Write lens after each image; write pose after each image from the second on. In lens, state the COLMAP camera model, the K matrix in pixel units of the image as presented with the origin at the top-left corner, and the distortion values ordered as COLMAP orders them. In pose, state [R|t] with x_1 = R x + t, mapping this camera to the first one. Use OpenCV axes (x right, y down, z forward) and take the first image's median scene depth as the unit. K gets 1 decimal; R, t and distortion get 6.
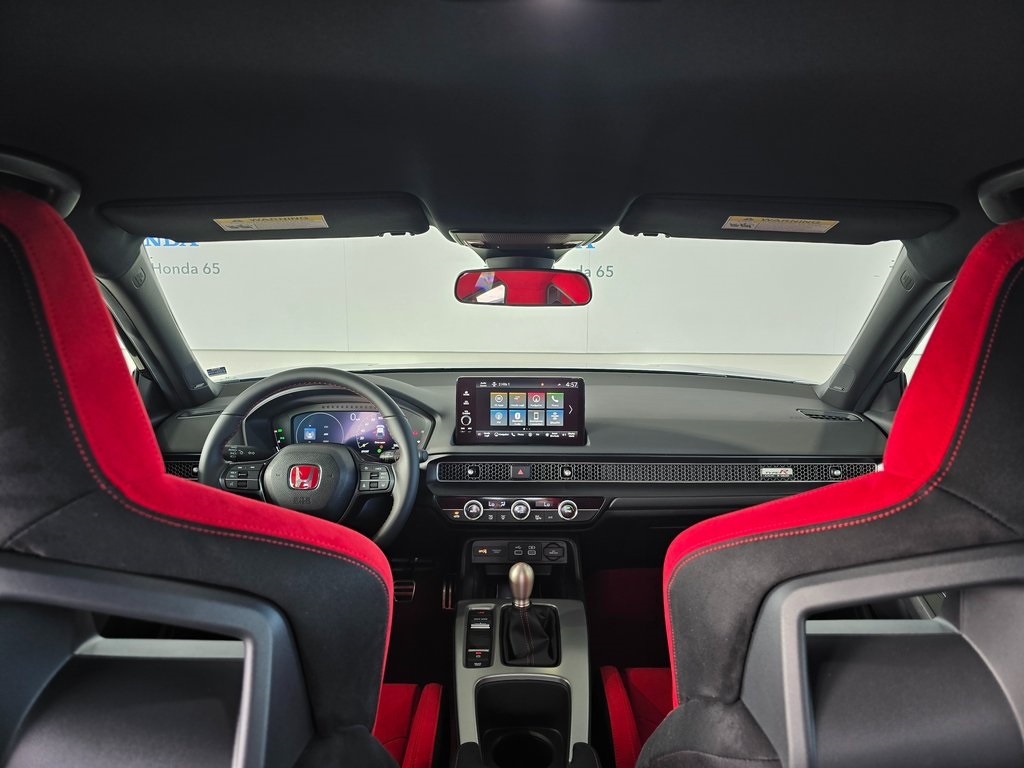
lens RADIAL K [[685.8, 0, 510.0], [0, 685.8, 386.7], [0, 0, 1]] dist [0.071888, -0.087348]
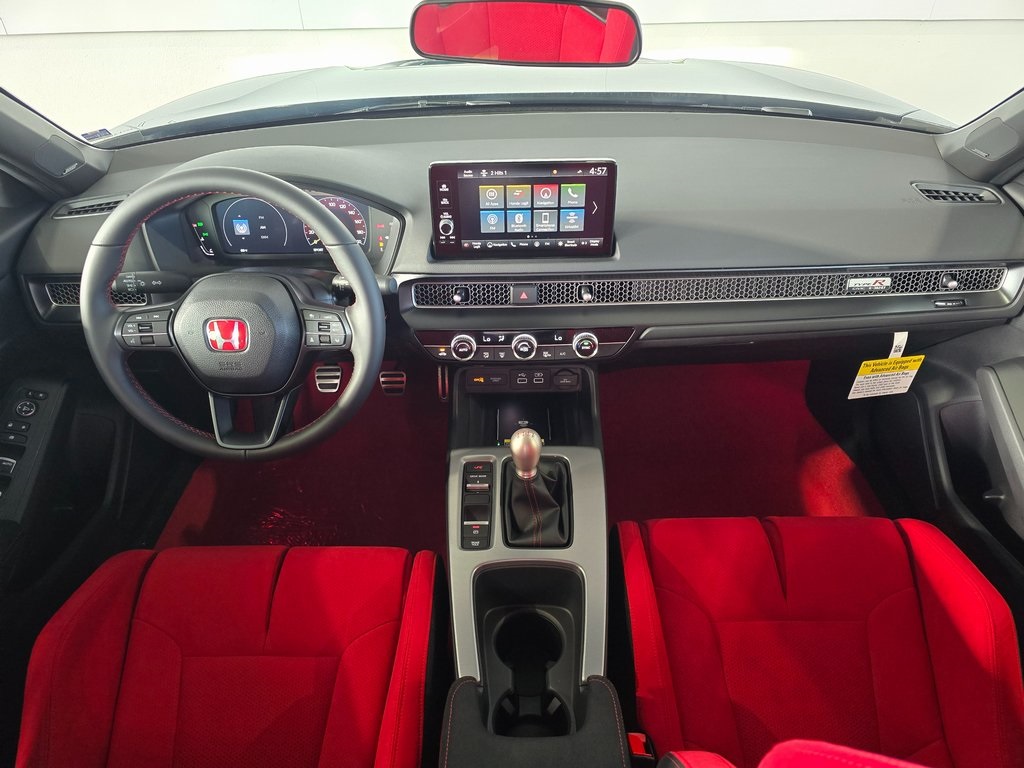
lens RADIAL K [[683.9, 0, 506.9], [0, 683.9, 400.6], [0, 0, 1]] dist [0.068822, -0.082991]
pose [[0.999718, -0.014994, -0.018428, 0.008897], [0.021958, 0.879250, 0.475854, -0.130352], [0.009068, -0.476125, 0.879331, 0.287800]]
